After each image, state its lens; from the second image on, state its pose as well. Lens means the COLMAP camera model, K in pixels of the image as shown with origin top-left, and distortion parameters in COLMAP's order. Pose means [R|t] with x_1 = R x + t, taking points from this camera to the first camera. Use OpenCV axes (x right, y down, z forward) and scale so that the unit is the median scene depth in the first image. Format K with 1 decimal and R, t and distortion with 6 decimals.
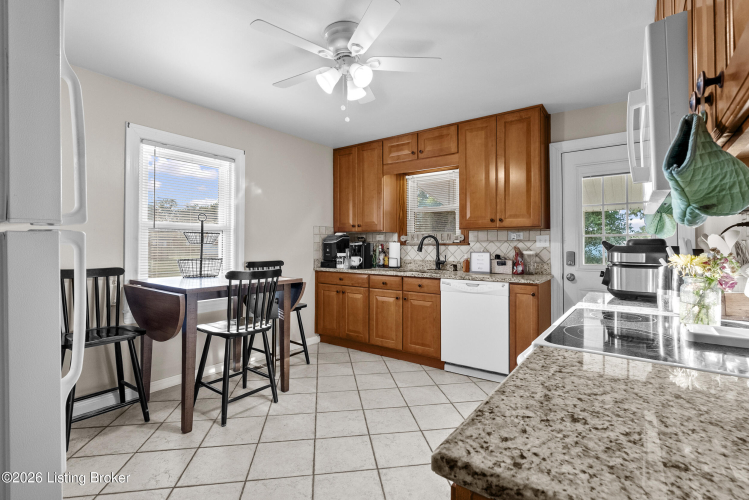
lens RADIAL K [[337.5, 0, 373.3], [0, 337.5, 239.7], [0, 0, 1]] dist [-0.005686, 0.003136]
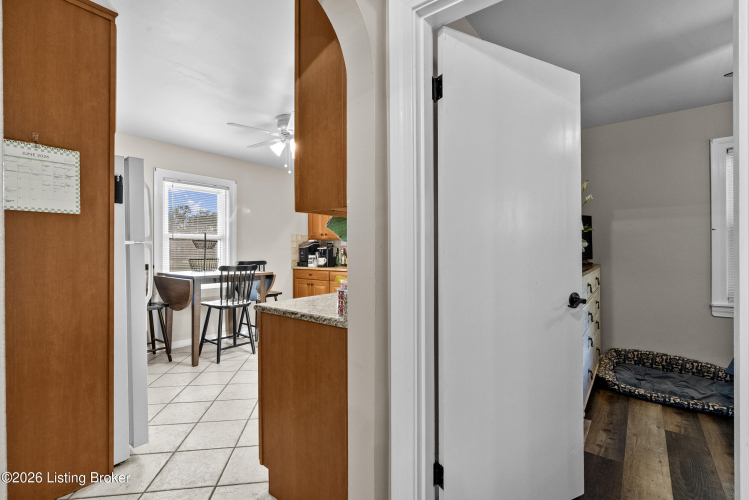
lens RADIAL K [[337.5, 0, 378.3], [0, 337.5, 247.5], [0, 0, 1]] dist [-0.005686, 0.003136]
pose [[0.999795, -0.003863, -0.019858, 0.248682], [0.004033, 0.999955, 0.008529, -0.001714], [0.019824, -0.008607, 0.999766, -0.409519]]
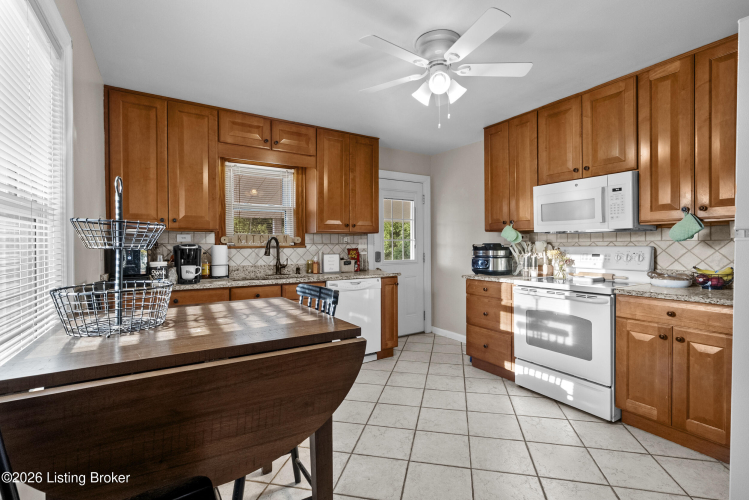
lens RADIAL K [[337.5, 0, 371.8], [0, 337.5, 248.1], [0, 0, 1]] dist [-0.005686, 0.003136]
pose [[0.389362, -0.008376, 0.921047, -0.685577], [-0.006716, 0.999906, 0.011932, 0.004928], [-0.921061, -0.010831, 0.389269, 0.498161]]
